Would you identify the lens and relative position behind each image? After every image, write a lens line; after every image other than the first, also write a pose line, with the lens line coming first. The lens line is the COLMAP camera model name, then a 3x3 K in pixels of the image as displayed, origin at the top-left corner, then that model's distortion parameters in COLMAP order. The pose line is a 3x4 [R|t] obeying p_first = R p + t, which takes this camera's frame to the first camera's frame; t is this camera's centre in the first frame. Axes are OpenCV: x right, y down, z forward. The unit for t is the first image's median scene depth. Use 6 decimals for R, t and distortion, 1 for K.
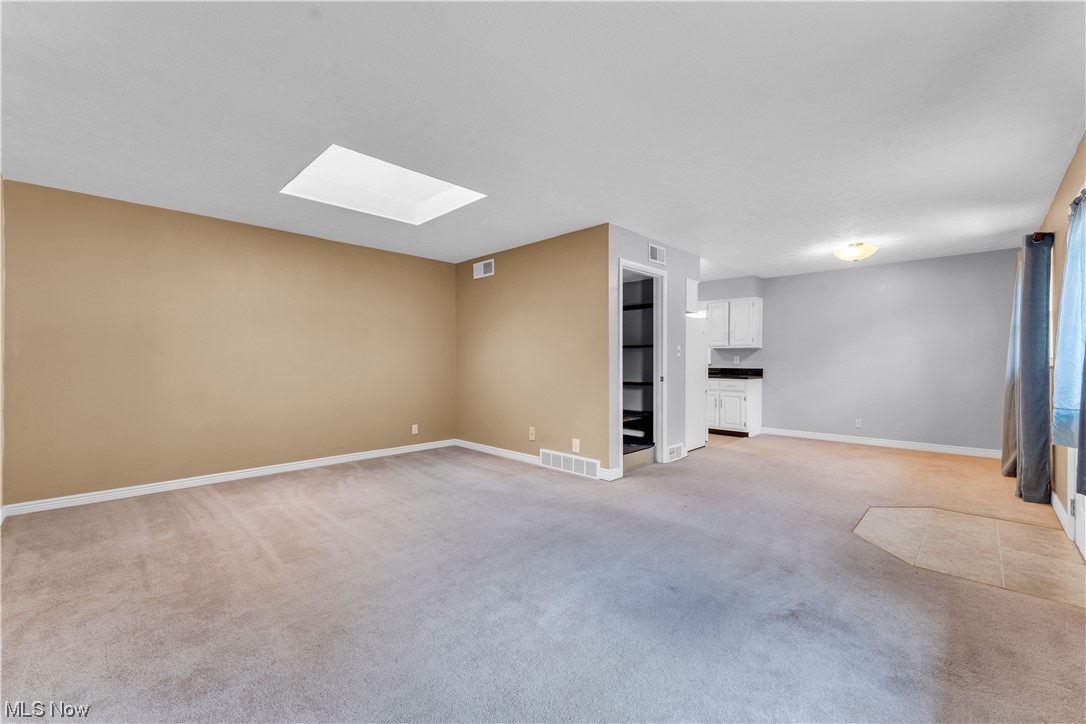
lens RADIAL K [[442.7, 0, 543.0], [0, 442.7, 362.0], [0, 0, 1]] dist [0.001038, 0.000156]
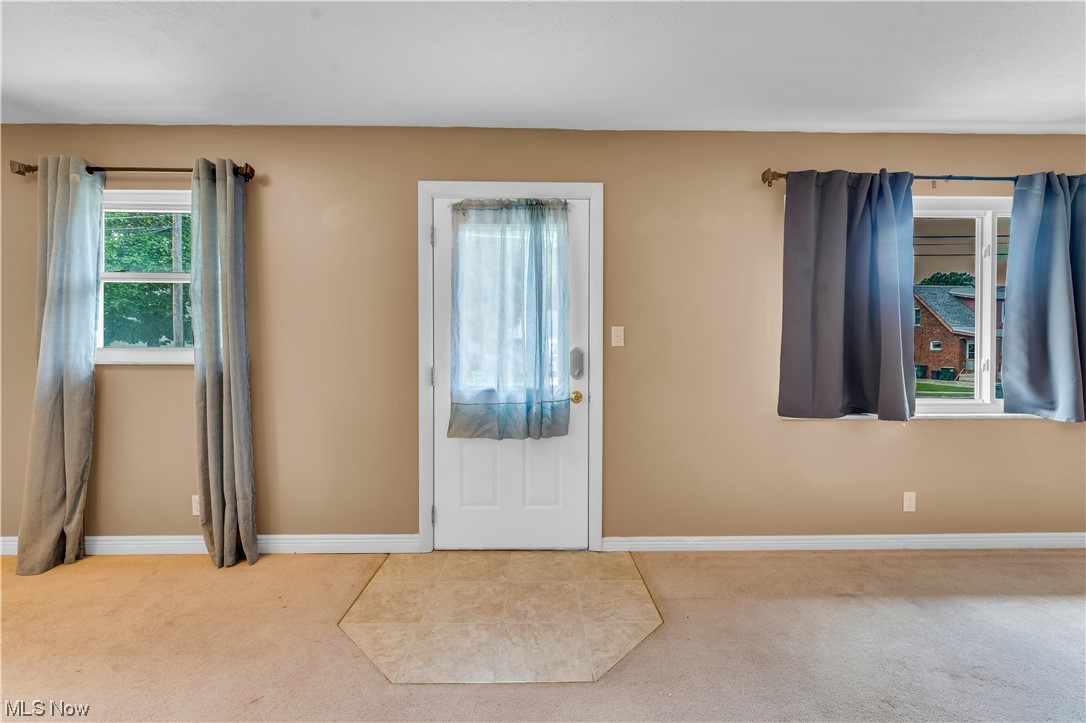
lens RADIAL K [[441.6, 0, 543.0], [0, 441.6, 361.5], [0, 0, 1]] dist [0.001466, 0.000094]
pose [[-0.710826, -0.010035, 0.703297, 0.227425], [-0.002081, 0.999924, 0.012165, 0.000291], [-0.703365, 0.007184, -0.710792, 0.848432]]
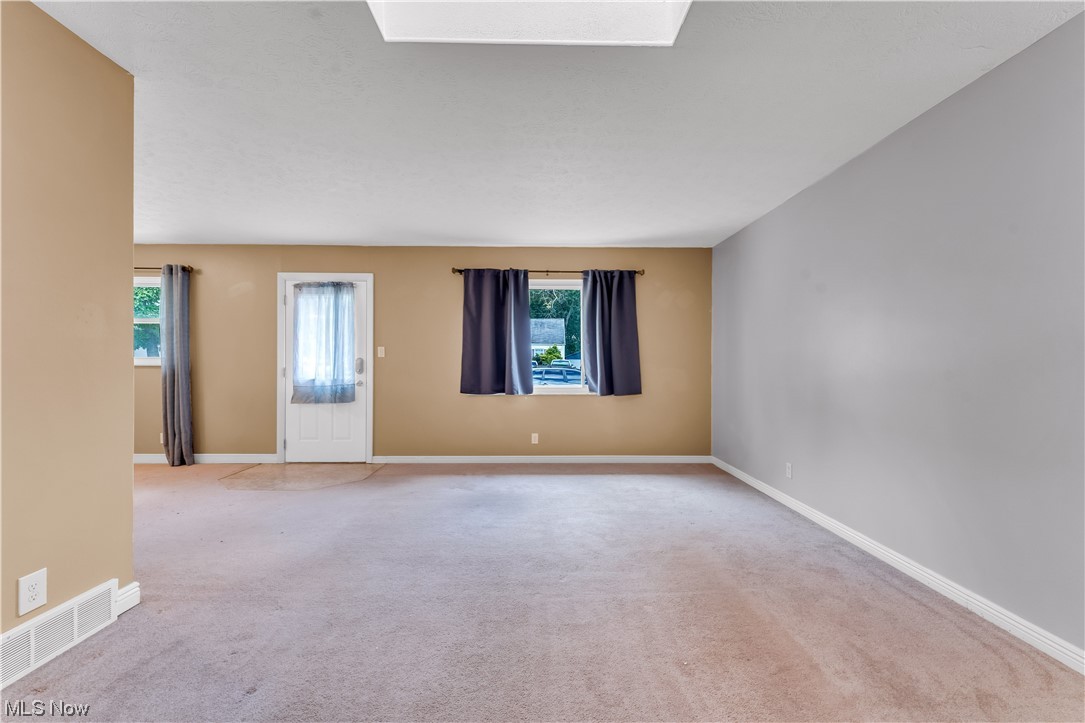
lens RADIAL K [[439.7, 0, 542.5], [0, 439.7, 361.5], [0, 0, 1]] dist [-0.001721, -0.000144]
pose [[-0.711506, -0.002725, 0.702675, -0.434037], [-0.004246, 0.999991, -0.000421, -0.002322], [-0.702668, -0.003283, -0.711511, 0.870255]]
